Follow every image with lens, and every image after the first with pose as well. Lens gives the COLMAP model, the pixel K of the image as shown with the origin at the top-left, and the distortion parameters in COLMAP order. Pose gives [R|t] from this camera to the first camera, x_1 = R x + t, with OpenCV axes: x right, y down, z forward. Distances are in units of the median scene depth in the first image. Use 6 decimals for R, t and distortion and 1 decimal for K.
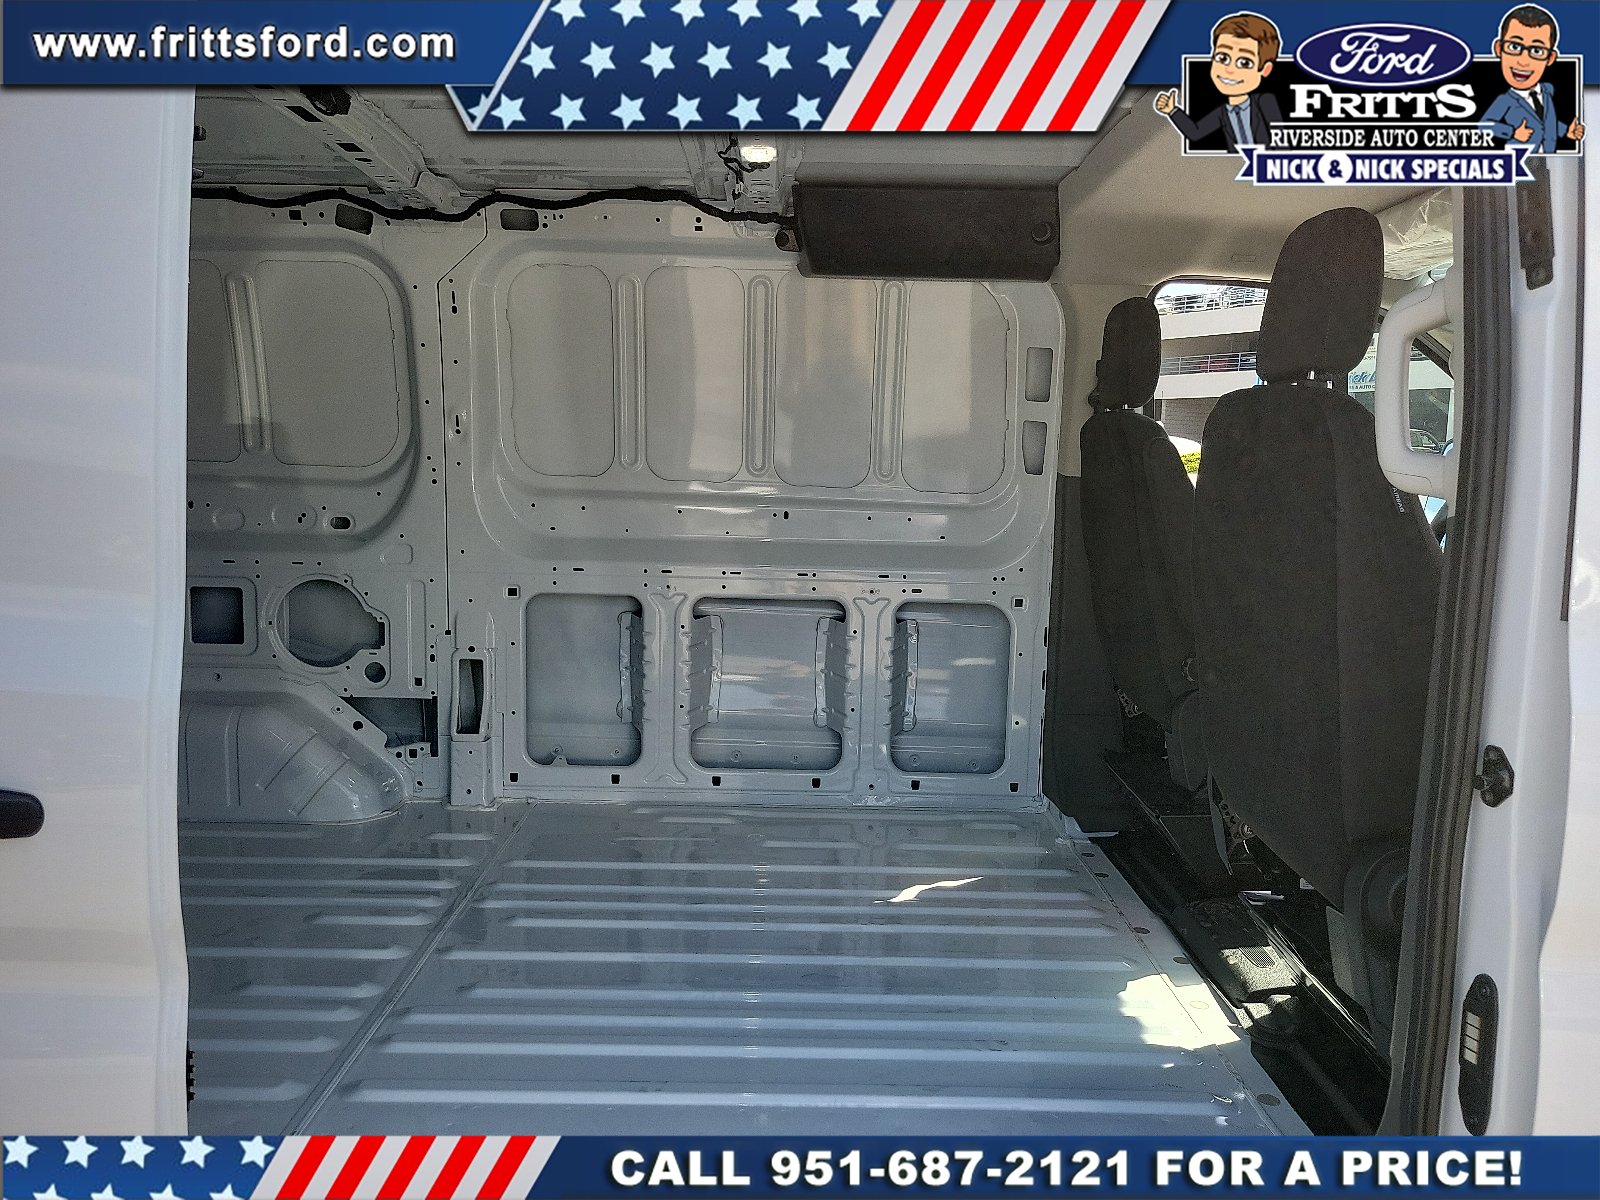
lens RADIAL K [[1214.4, 0, 827.9], [0, 1214.4, 601.5], [0, 0, 1]] dist [0.021531, -0.001751]
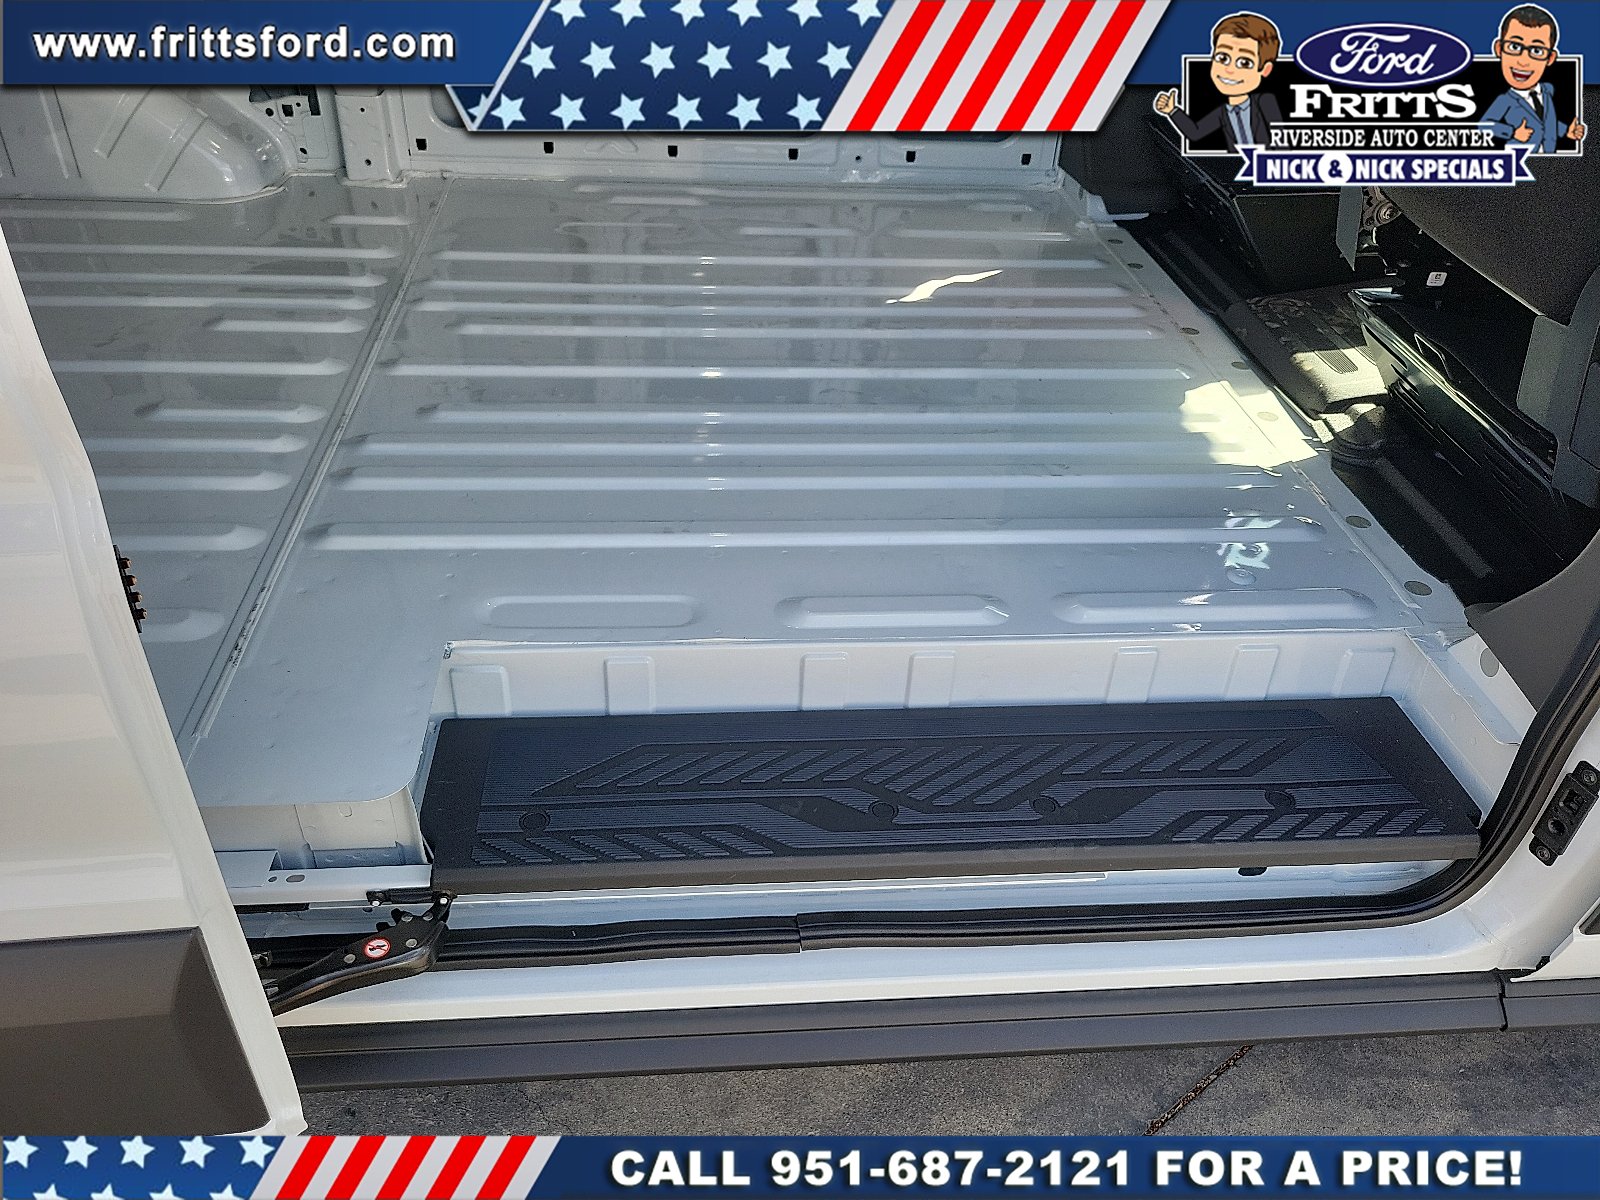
lens RADIAL K [[1237.2, 0, 800.0], [0, 1237.2, 600.0], [0, 0, 1]] dist [0.030369, -0.001397]
pose [[0.998199, -0.018876, 0.056942, -0.067032], [-0.010195, 0.882022, 0.471097, 0.021812], [-0.059117, -0.470829, 0.880242, 0.129410]]
